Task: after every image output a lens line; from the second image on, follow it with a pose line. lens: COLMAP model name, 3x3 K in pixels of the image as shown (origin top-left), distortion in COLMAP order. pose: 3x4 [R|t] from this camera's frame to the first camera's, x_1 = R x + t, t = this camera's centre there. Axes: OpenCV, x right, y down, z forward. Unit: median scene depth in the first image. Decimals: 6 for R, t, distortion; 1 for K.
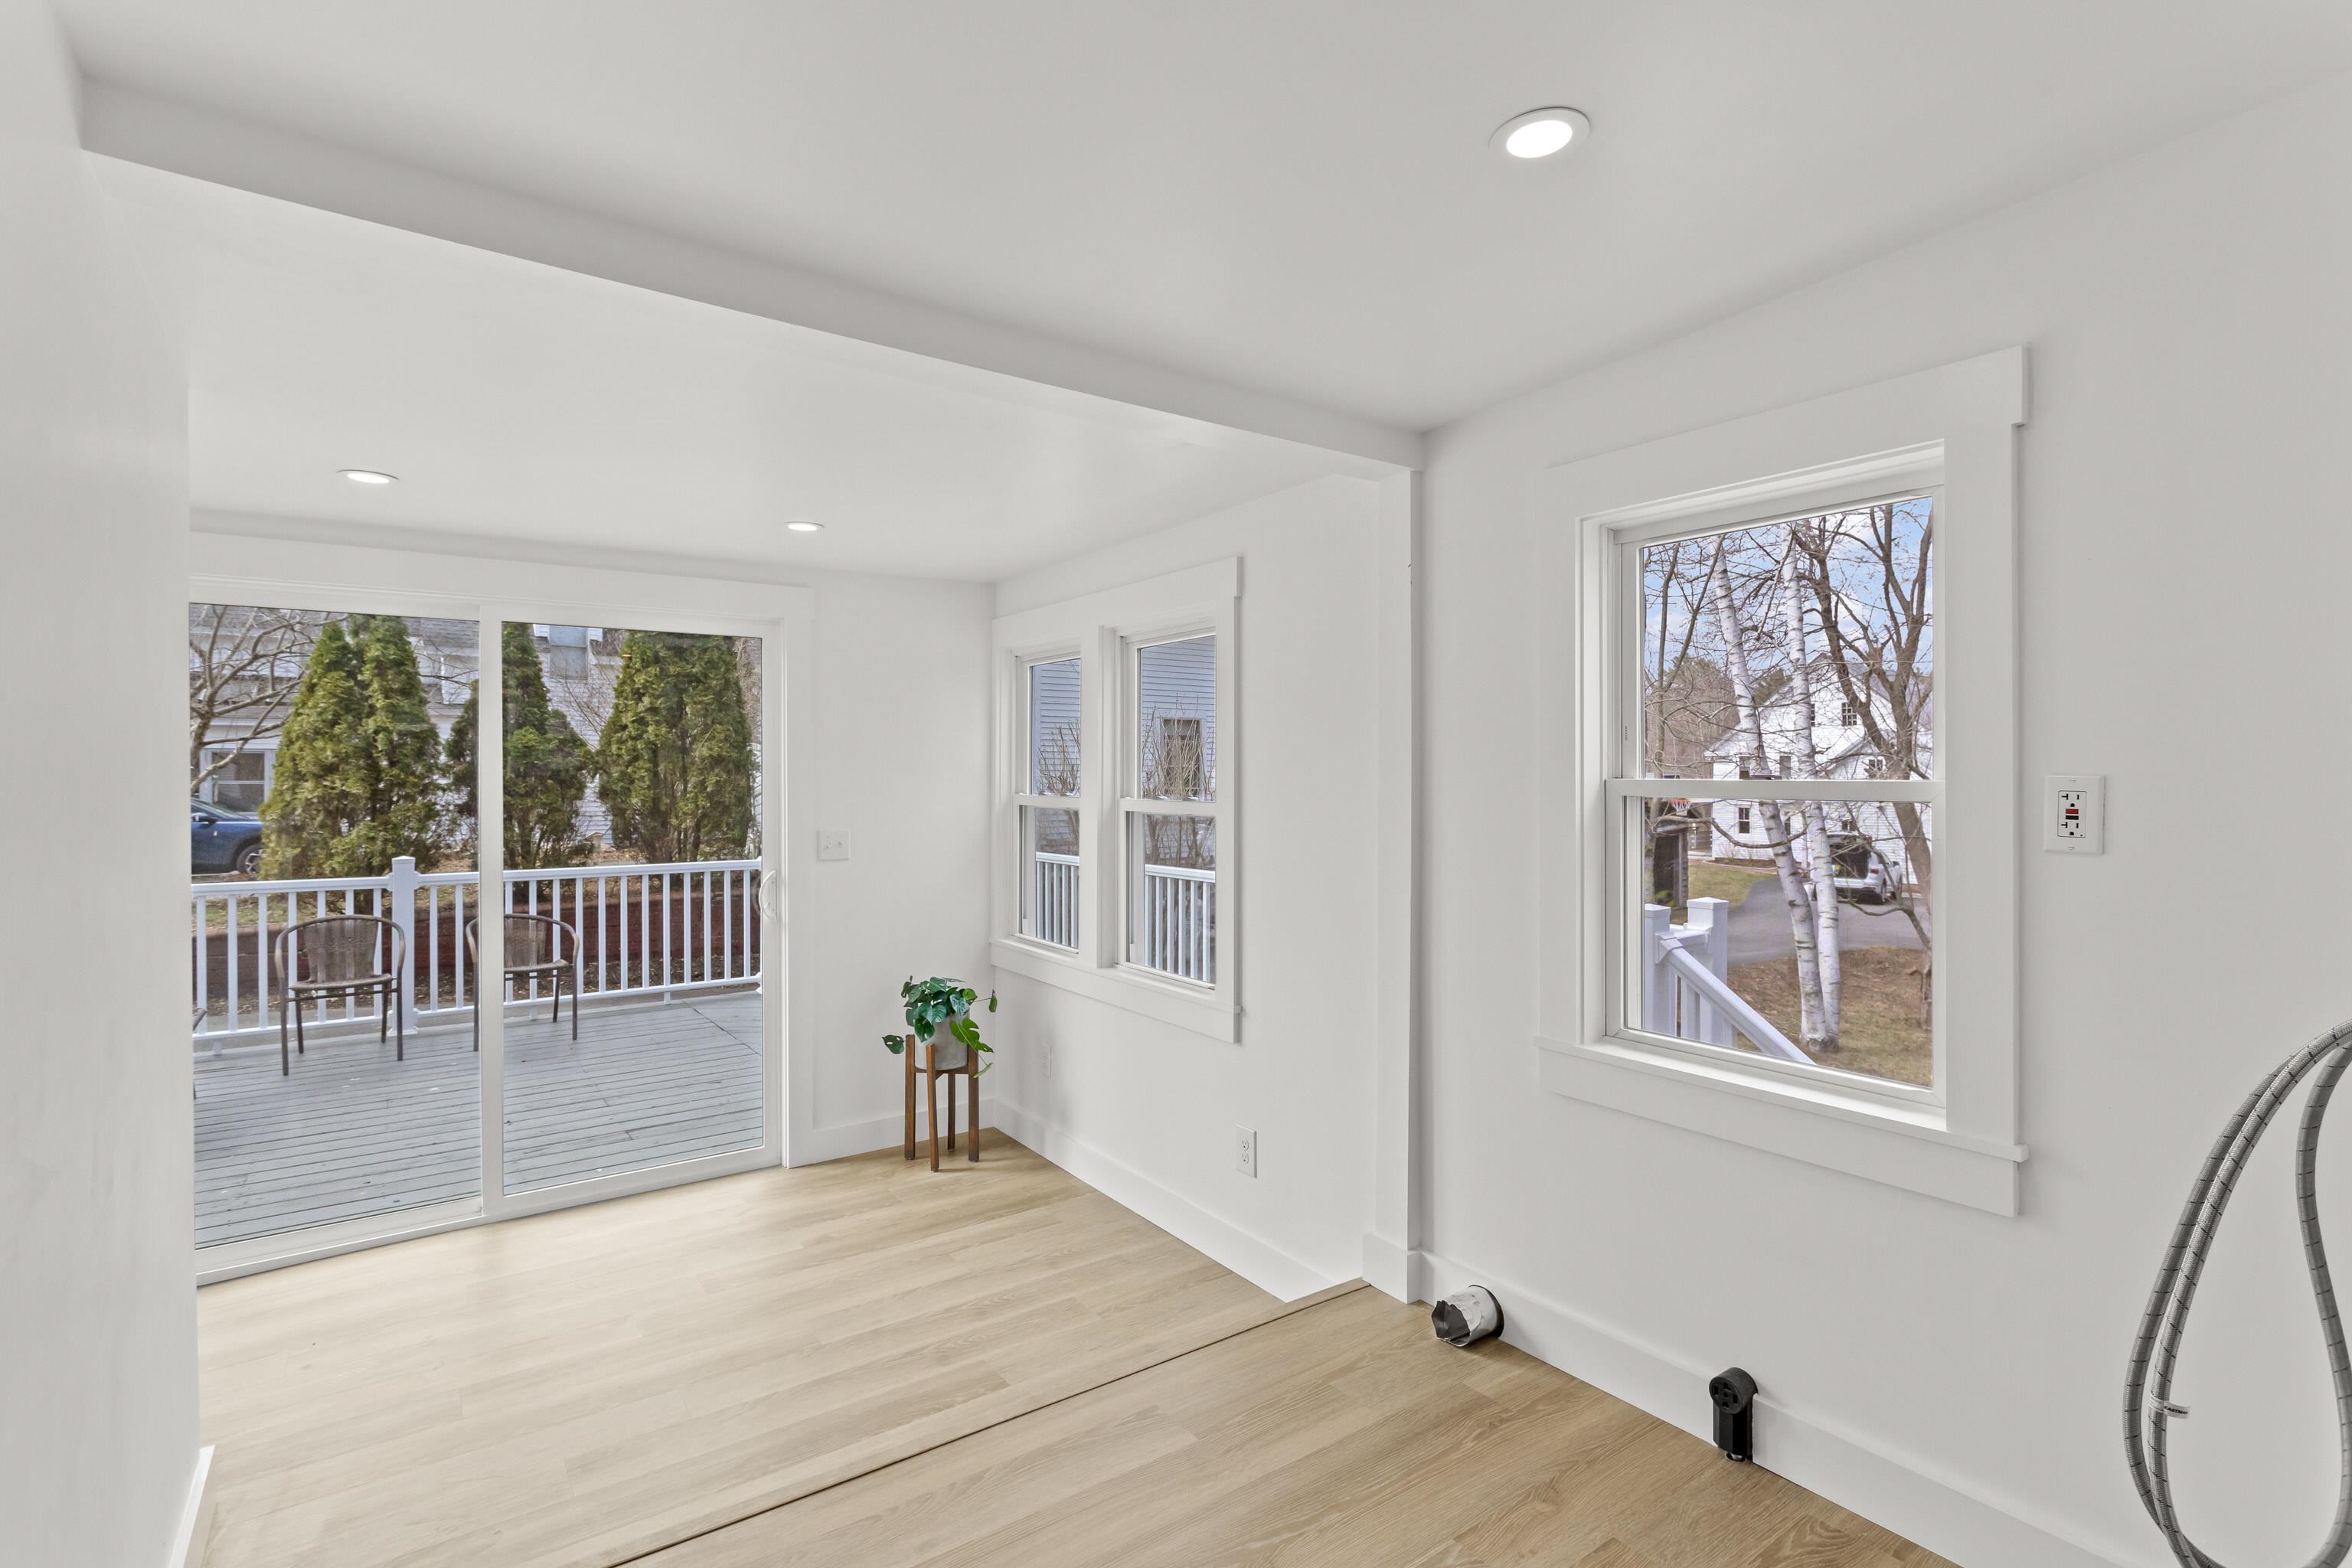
lens RADIAL K [[1113.0, 0, 1178.0], [0, 1113.0, 772.9], [0, 0, 1]] dist [0.007533, -0.002133]
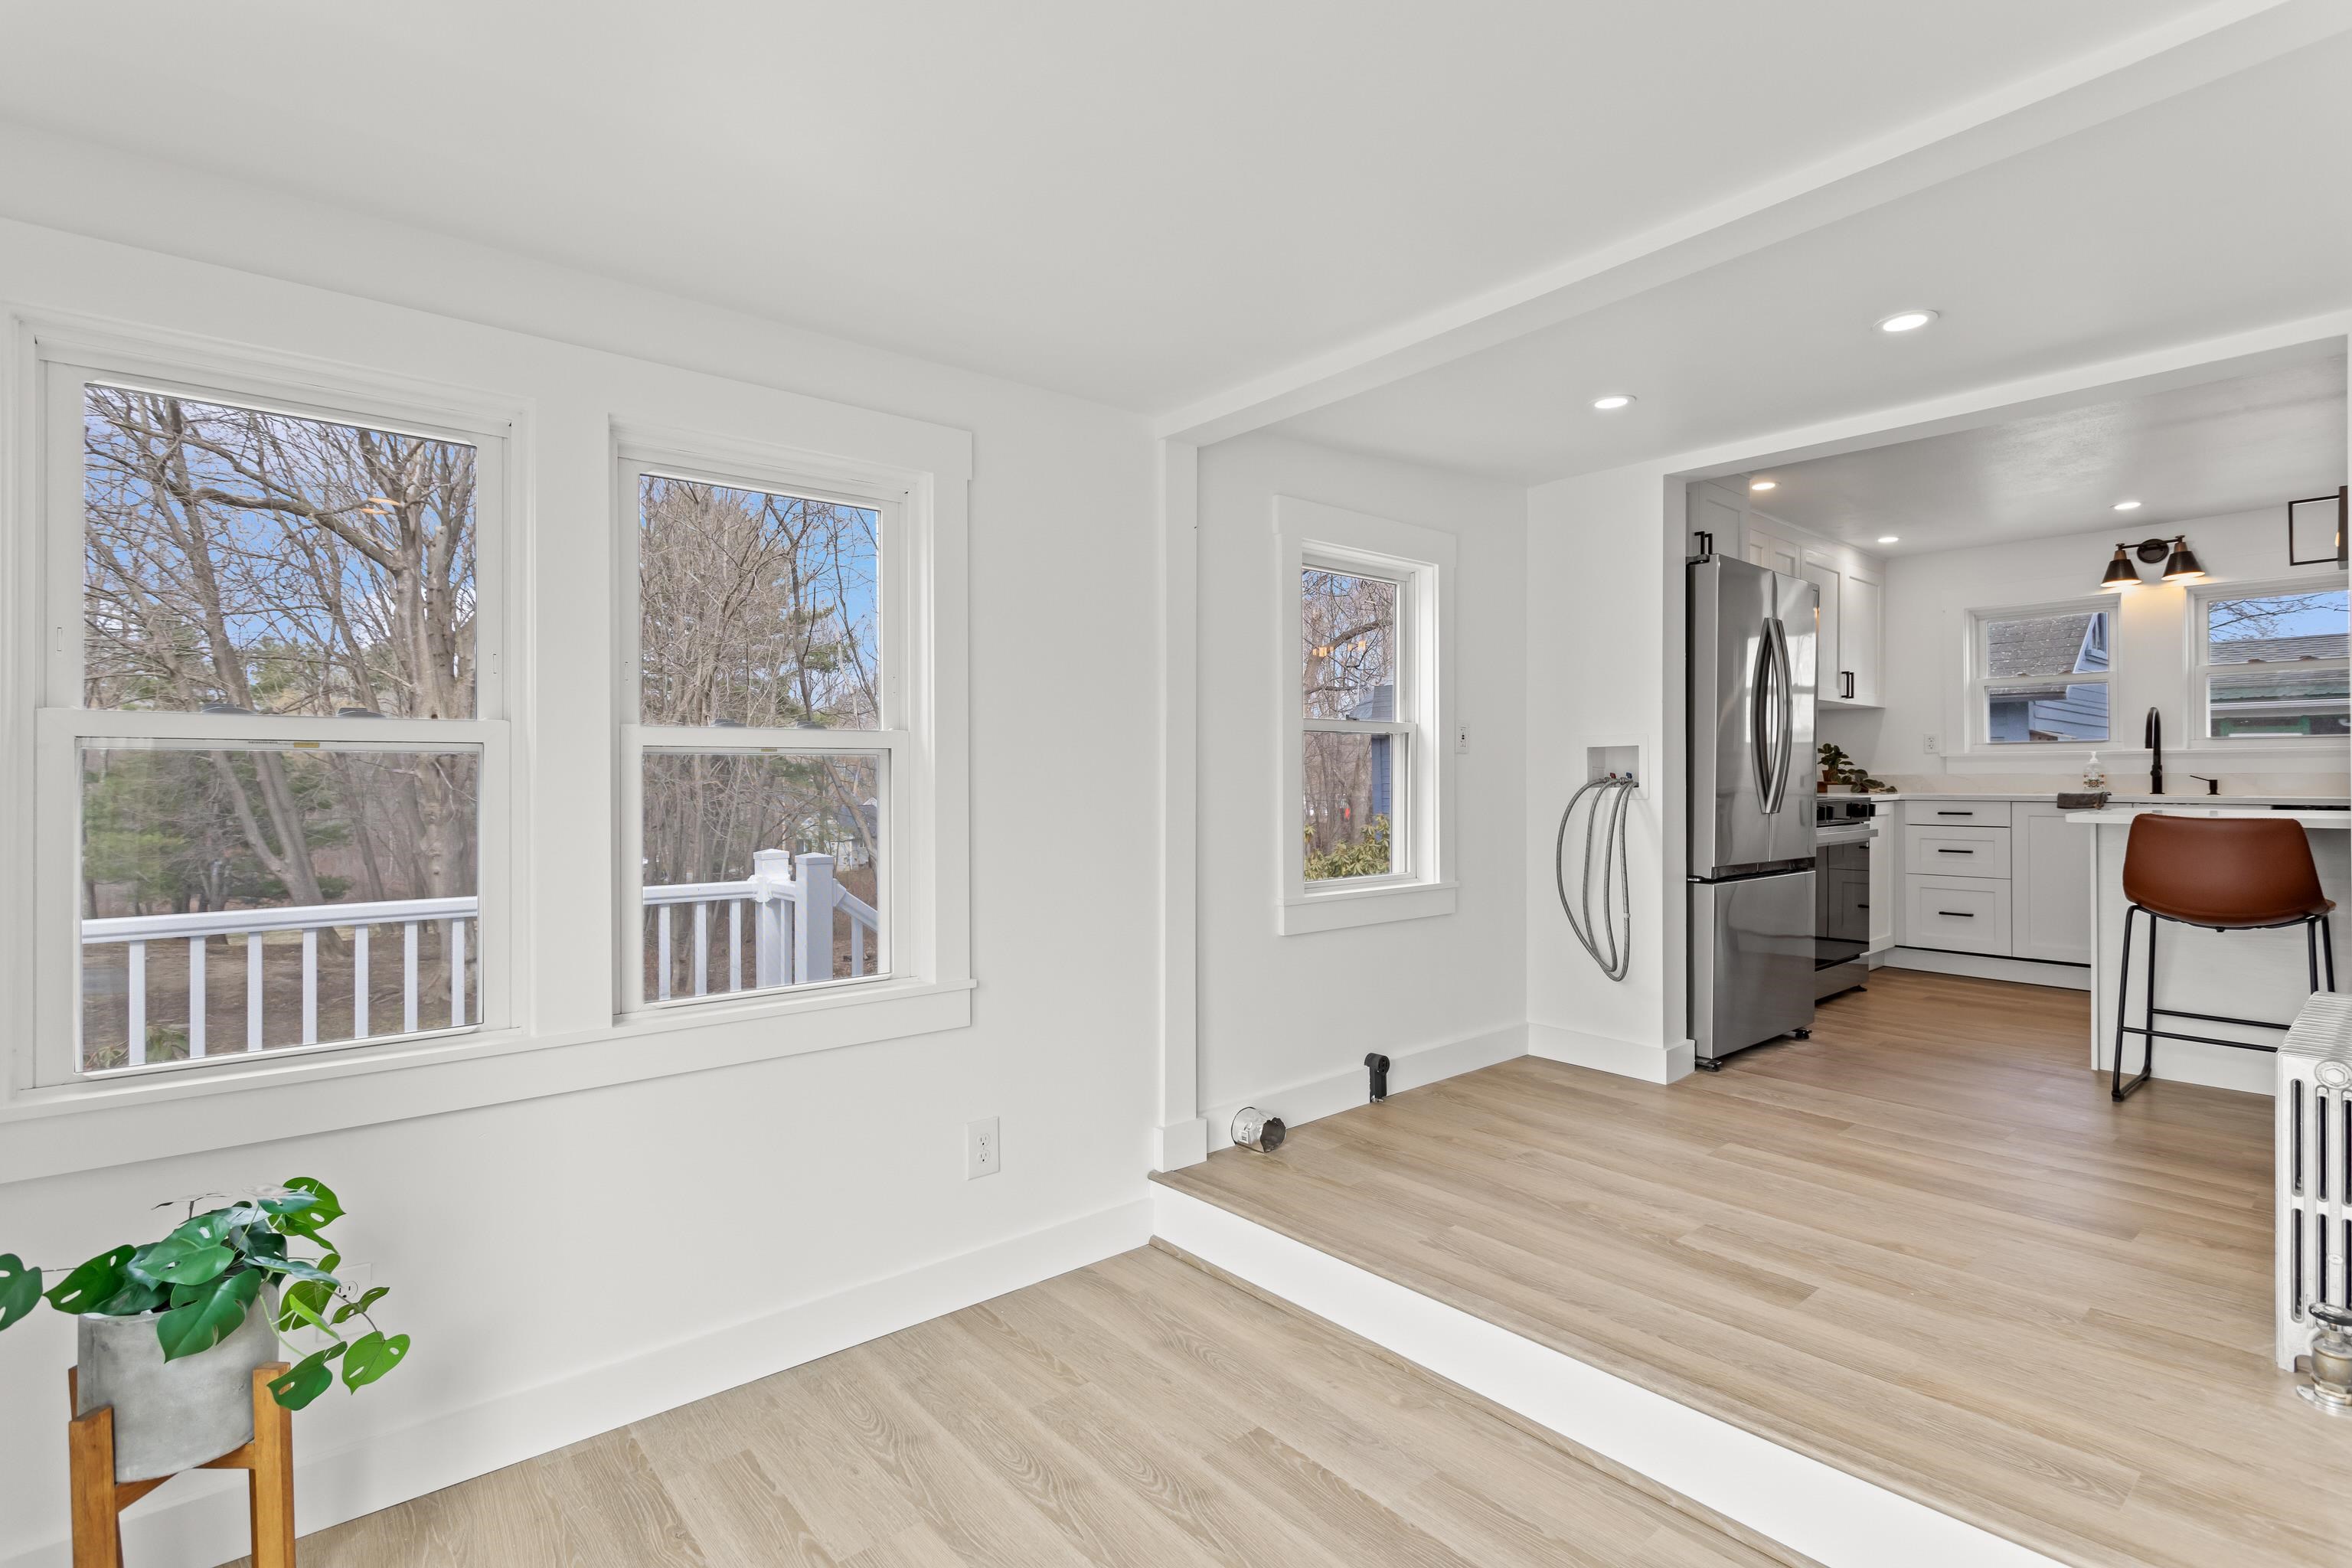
lens RADIAL K [[1113.0, 0, 1181.7], [0, 1113.0, 777.8], [0, 0, 1]] dist [0.007533, -0.002133]
pose [[-0.081332, -0.002342, 0.996684, -0.438780], [0.005395, 0.999982, 0.002790, 0.032482], [-0.996672, 0.005604, -0.081318, 0.512650]]
